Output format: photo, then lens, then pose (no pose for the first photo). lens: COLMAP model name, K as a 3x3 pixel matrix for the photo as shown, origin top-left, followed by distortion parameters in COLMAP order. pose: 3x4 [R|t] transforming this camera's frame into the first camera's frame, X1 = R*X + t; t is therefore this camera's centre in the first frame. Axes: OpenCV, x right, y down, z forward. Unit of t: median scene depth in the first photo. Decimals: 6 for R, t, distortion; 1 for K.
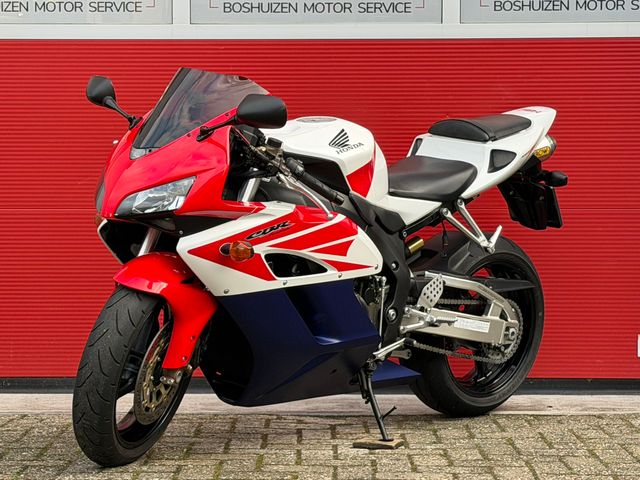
lens RADIAL K [[1735.5, 0, 320.0], [0, 1735.5, 240.0], [0, 0, 1]] dist [0.099762, 0.358736]
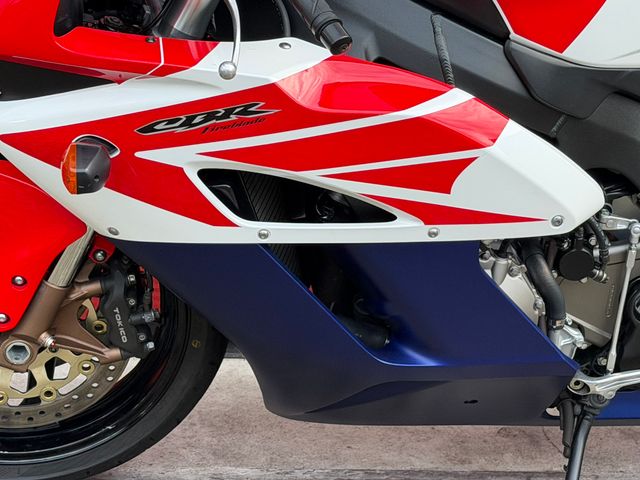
lens RADIAL K [[1614.7, 0, 320.0], [0, 1614.7, 240.0], [0, 0, 1]] dist [0.127309, 0.379727]
pose [[0.792380, 0.272491, -0.545786, 0.202496], [-0.097432, 0.939737, 0.327722, -0.102875], [0.602196, -0.206503, 0.771178, 0.669560]]
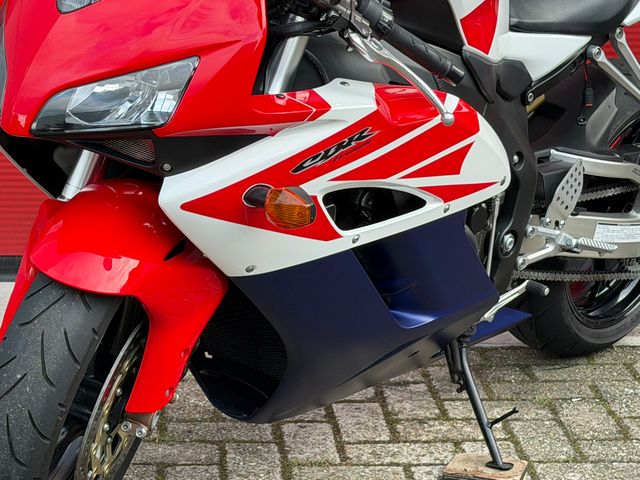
lens RADIAL K [[1735.5, 0, 320.0], [0, 1735.5, 240.0], [0, 0, 1]] dist [0.099762, 0.358736]
pose [[0.996186, -0.001831, 0.087235, -0.073711], [-0.017671, 0.974830, 0.222248, -0.088132], [-0.085447, -0.222942, 0.971080, 0.469913]]
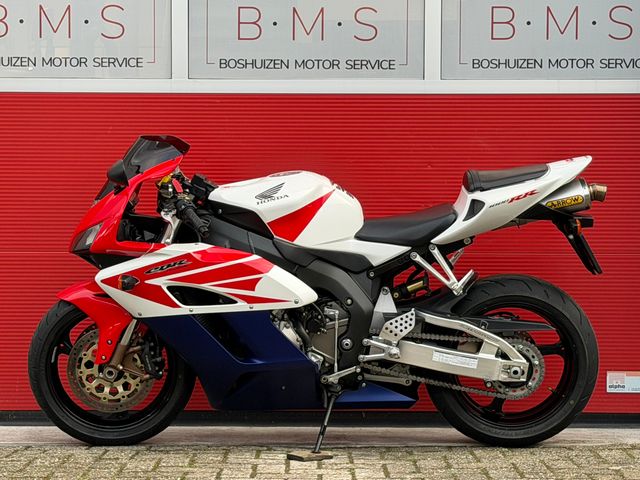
lens RADIAL K [[1614.7, 0, 320.0], [0, 1614.7, 240.0], [0, 0, 1]] dist [0.127309, 0.379727]
pose [[0.713453, 0.029958, -0.700062, 0.805301], [-0.029682, 0.999481, 0.012521, -0.040006], [0.700074, 0.011846, 0.713972, 0.240668]]
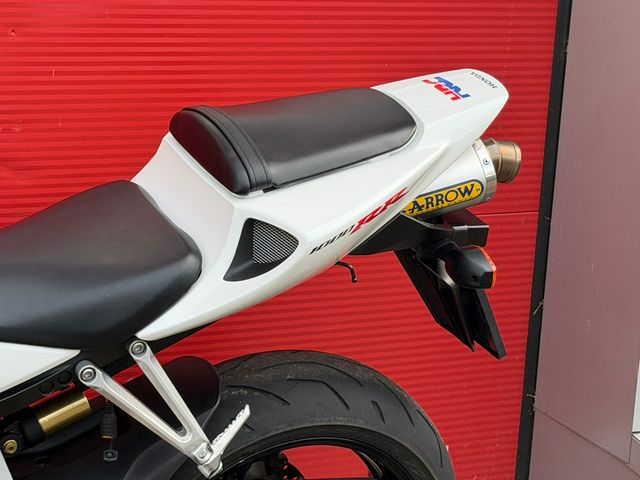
lens RADIAL K [[1614.7, 0, 320.0], [0, 1614.7, 240.0], [0, 0, 1]] dist [0.127309, 0.379727]
pose [[0.945721, 0.150658, -0.287947, 0.242104], [-0.081807, 0.967881, 0.237726, -0.148990], [0.314514, -0.201267, 0.927671, 0.728624]]
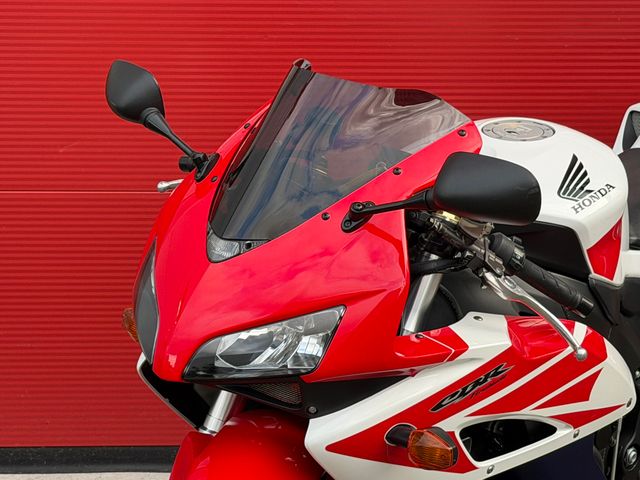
lens RADIAL K [[1735.5, 0, 320.0], [0, 1735.5, 240.0], [0, 0, 1]] dist [0.099762, 0.358736]
pose [[0.998776, -0.002039, 0.049426, -0.095247], [-0.005663, 0.987868, 0.155190, -0.123693], [-0.049142, -0.155280, 0.986647, 0.462344]]
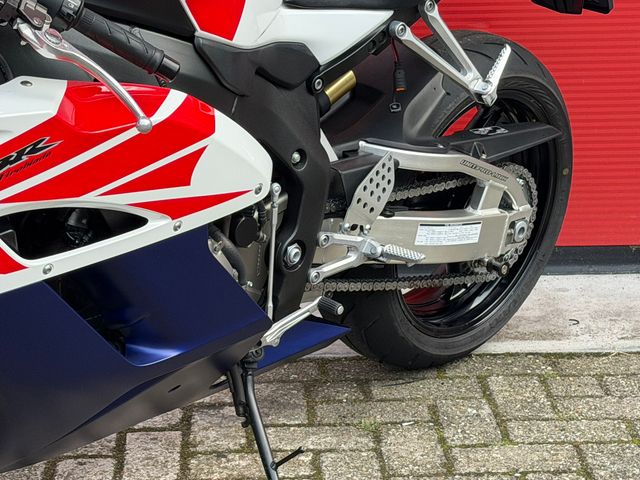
lens RADIAL K [[1735.5, 0, 320.0], [0, 1735.5, 240.0], [0, 0, 1]] dist [0.099762, 0.358736]
pose [[0.998679, -0.019709, 0.047455, 0.026889], [0.006991, 0.967043, 0.254516, -0.090240], [-0.050907, -0.253848, 0.965903, 0.549958]]
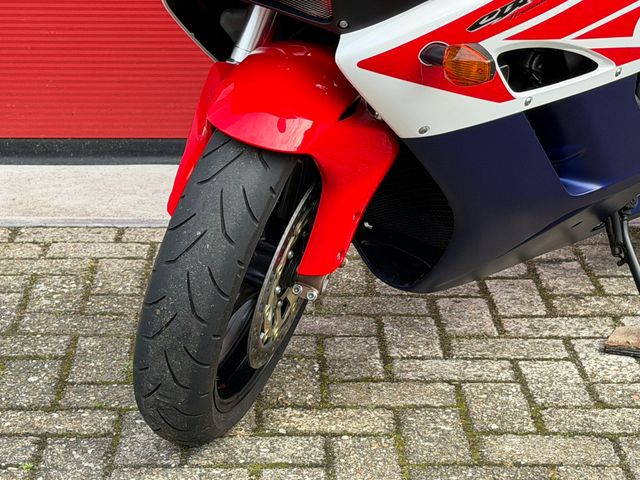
lens RADIAL K [[1735.5, 0, 320.0], [0, 1735.5, 240.0], [0, 0, 1]] dist [0.099762, 0.358736]
pose [[0.999487, -0.004793, 0.031679, -0.094807], [-0.003974, 0.962562, 0.271034, -0.072832], [-0.031792, -0.271021, 0.962048, 0.471705]]
